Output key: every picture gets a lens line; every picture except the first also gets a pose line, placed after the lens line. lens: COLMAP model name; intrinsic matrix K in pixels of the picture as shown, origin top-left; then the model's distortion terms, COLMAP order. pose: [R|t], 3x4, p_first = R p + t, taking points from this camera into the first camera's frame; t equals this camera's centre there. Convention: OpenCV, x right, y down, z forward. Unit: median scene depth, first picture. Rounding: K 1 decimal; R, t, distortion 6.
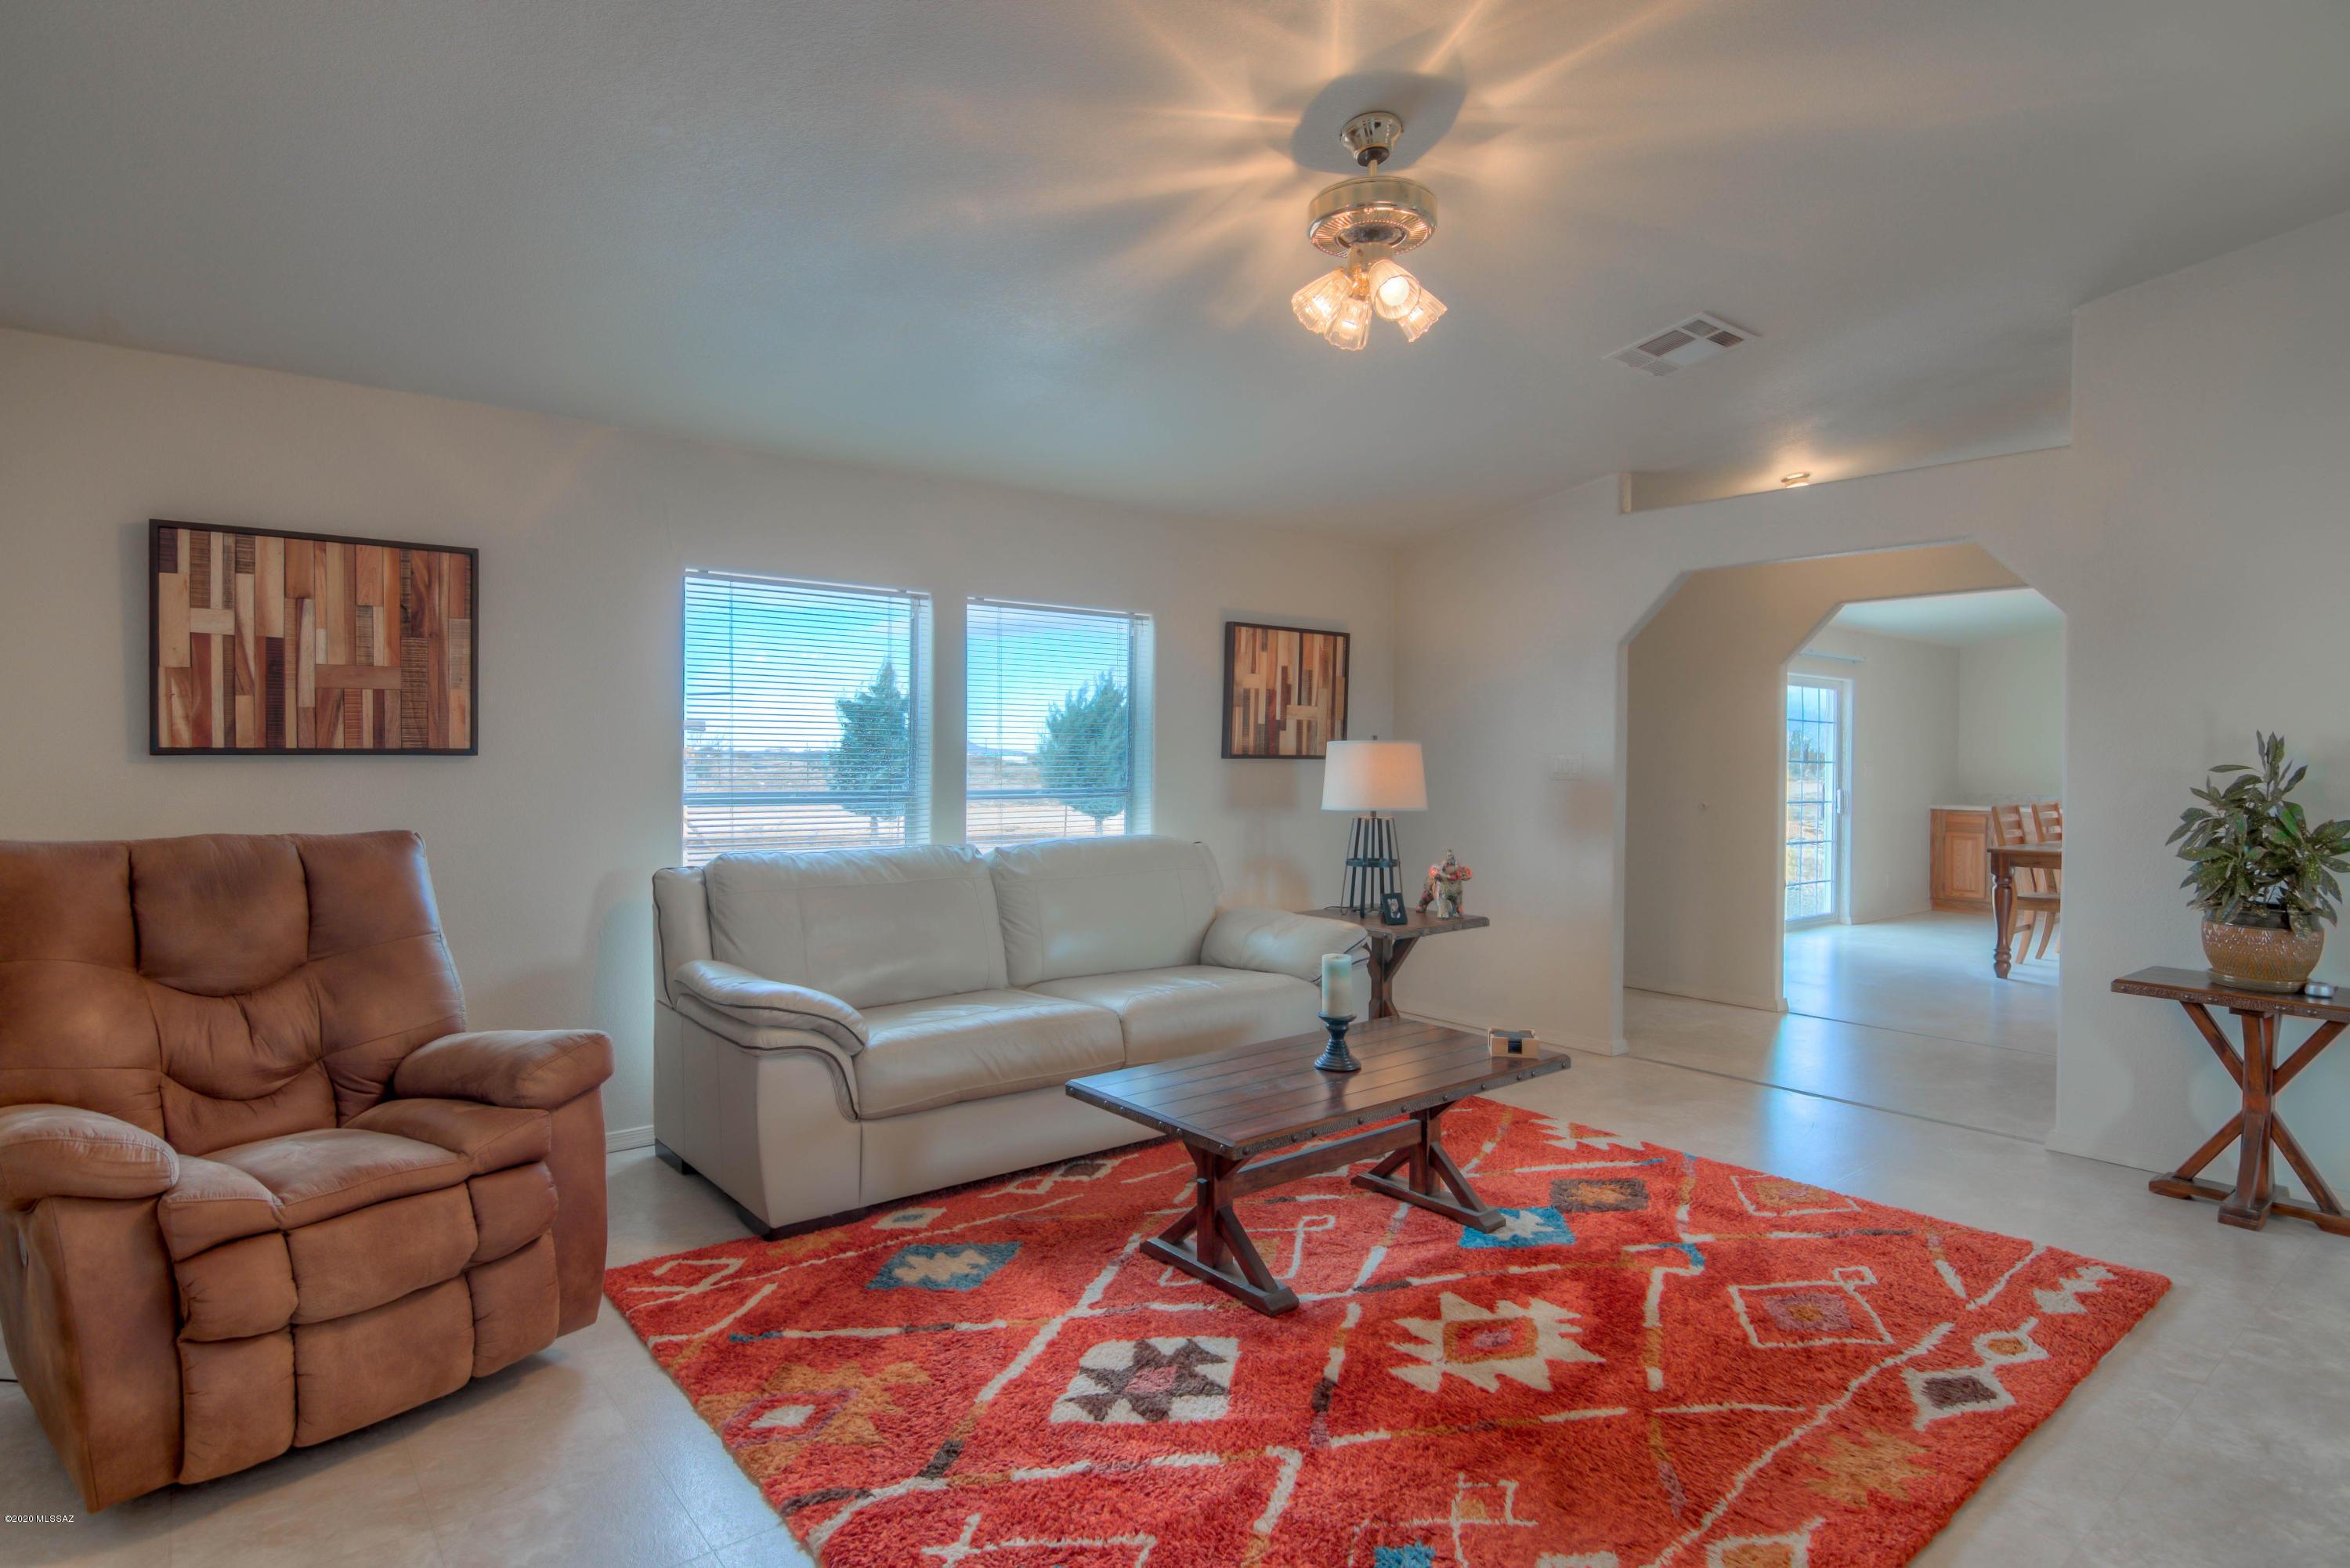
lens RADIAL K [[1221.0, 0, 1165.7], [0, 1221.0, 771.7], [0, 0, 1]] dist [-0.004372, -0.009213]
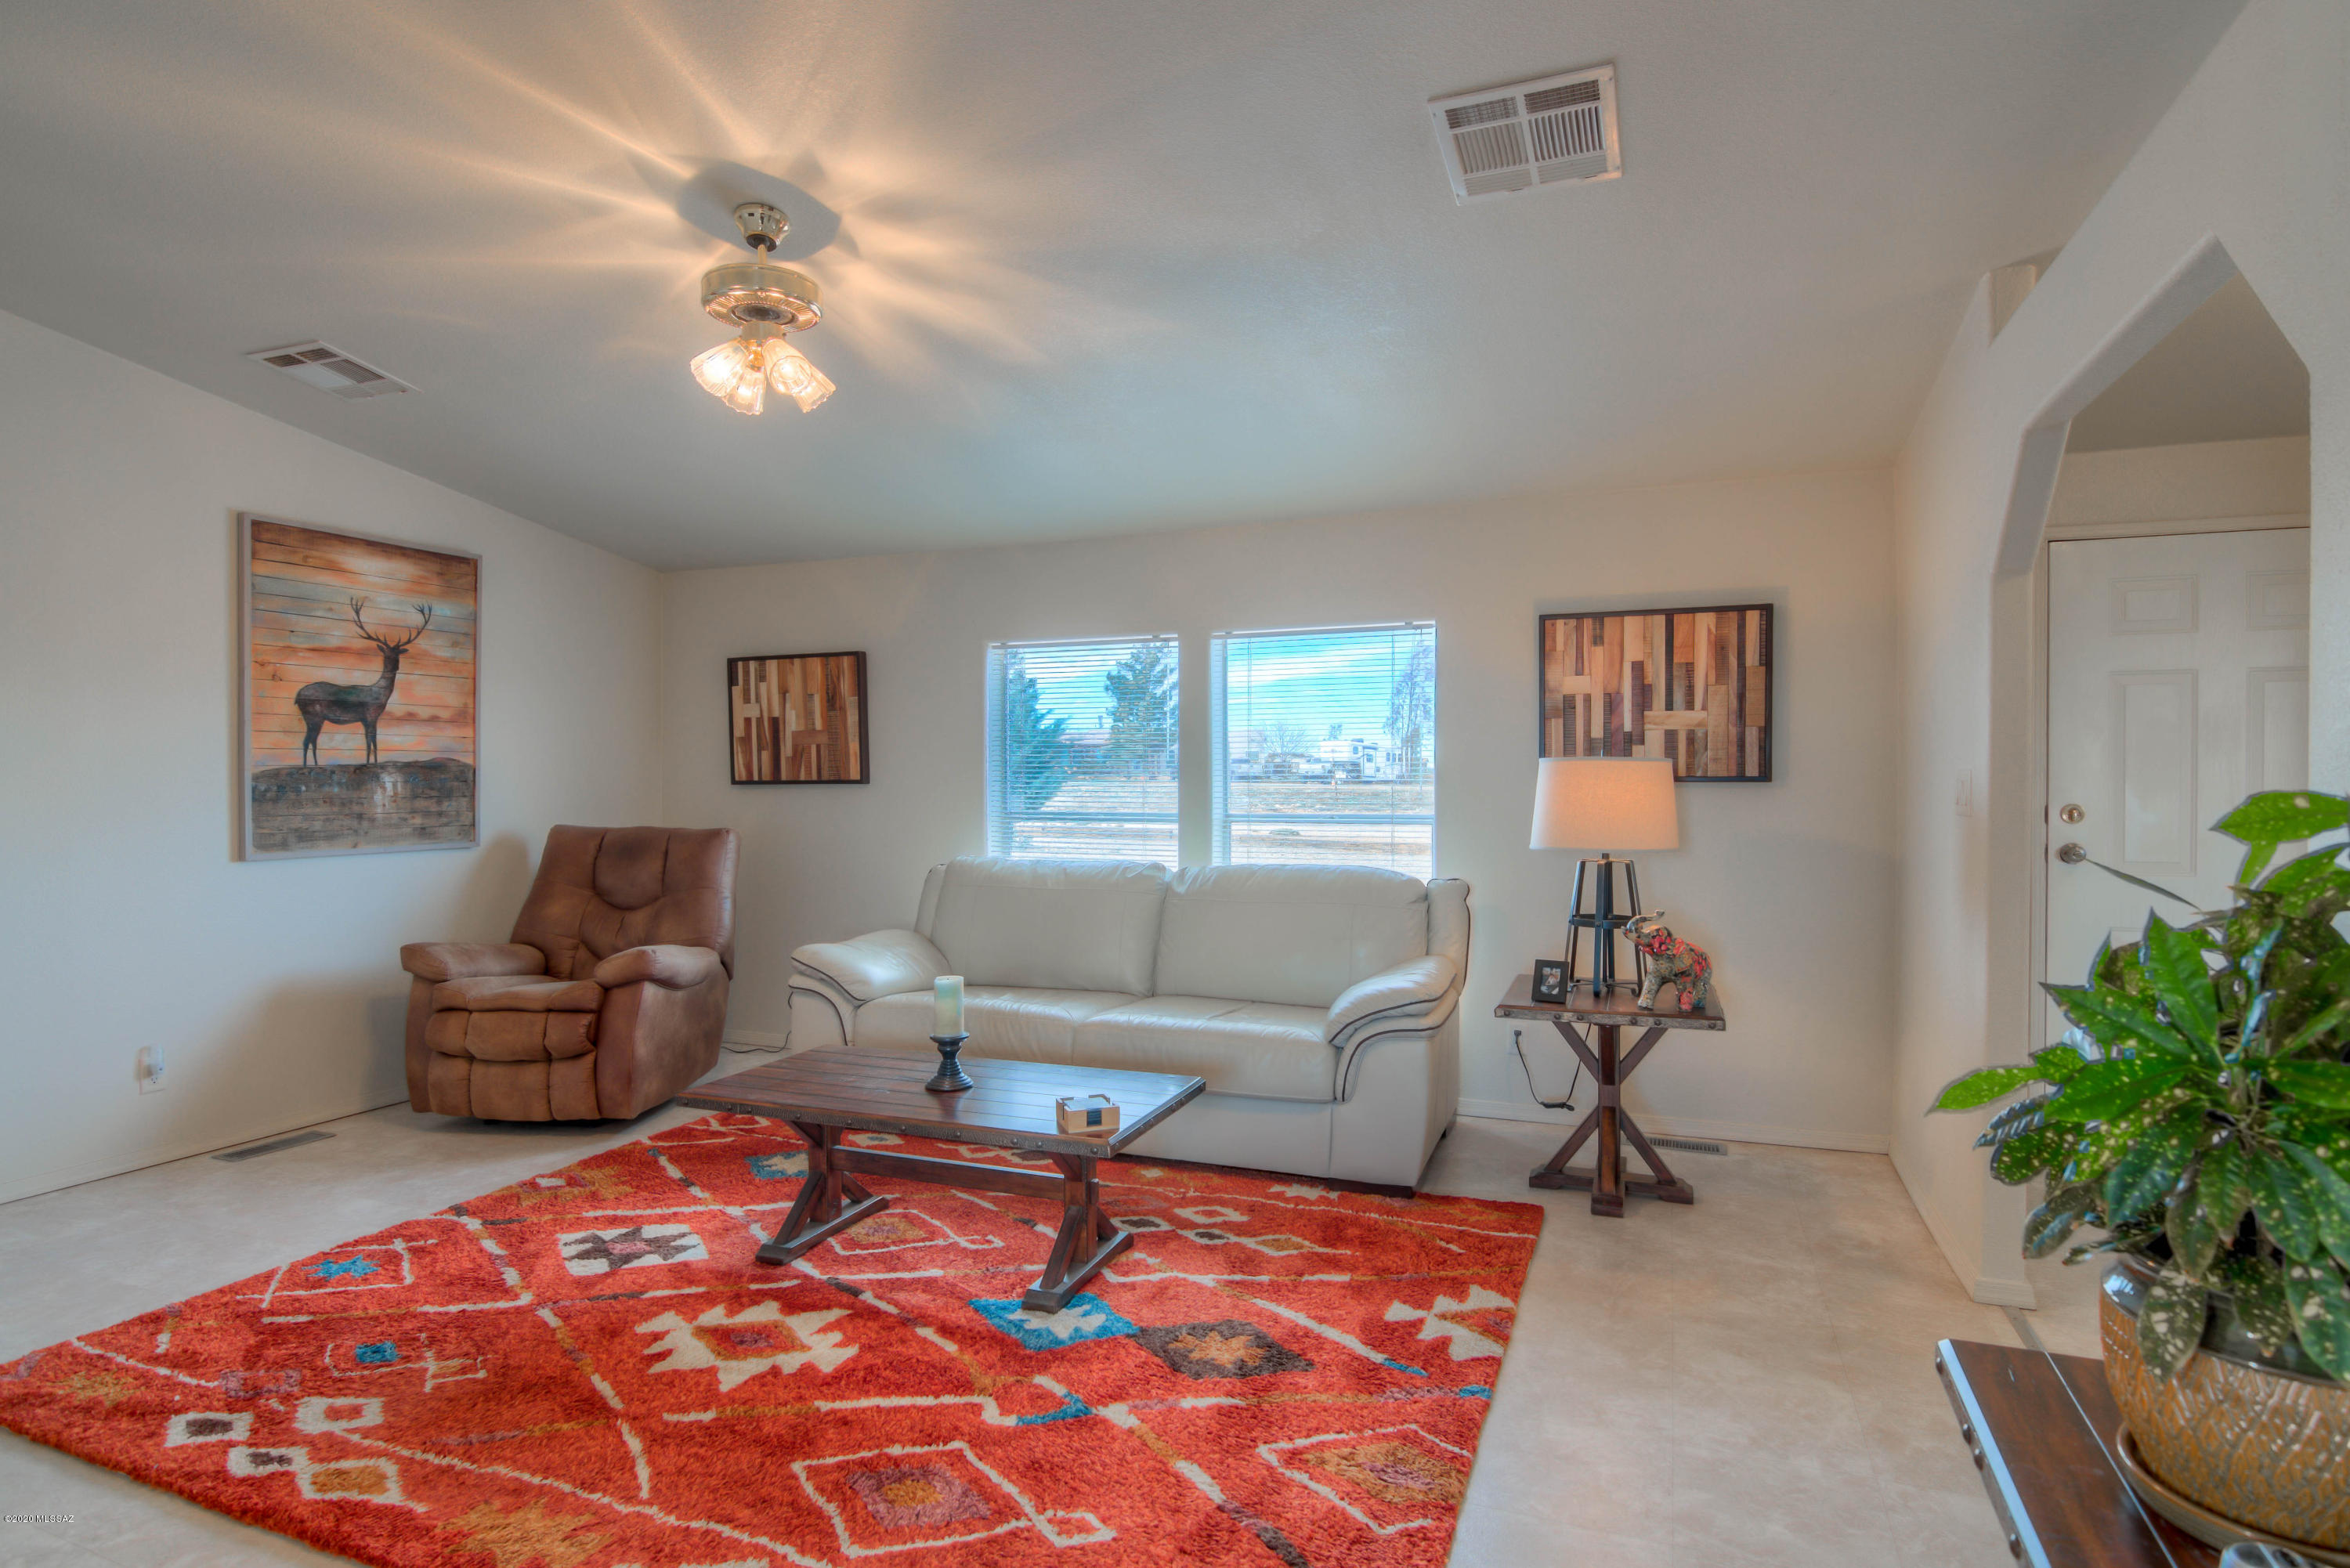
lens RADIAL K [[1221.0, 0, 1193.7], [0, 1221.0, 792.6], [0, 0, 1]] dist [-0.004372, -0.009213]
pose [[0.498677, 0.001539, -0.866787, 1.070529], [-0.004068, 0.999992, -0.000565, -0.003203], [0.866778, 0.003807, 0.498679, 0.635819]]
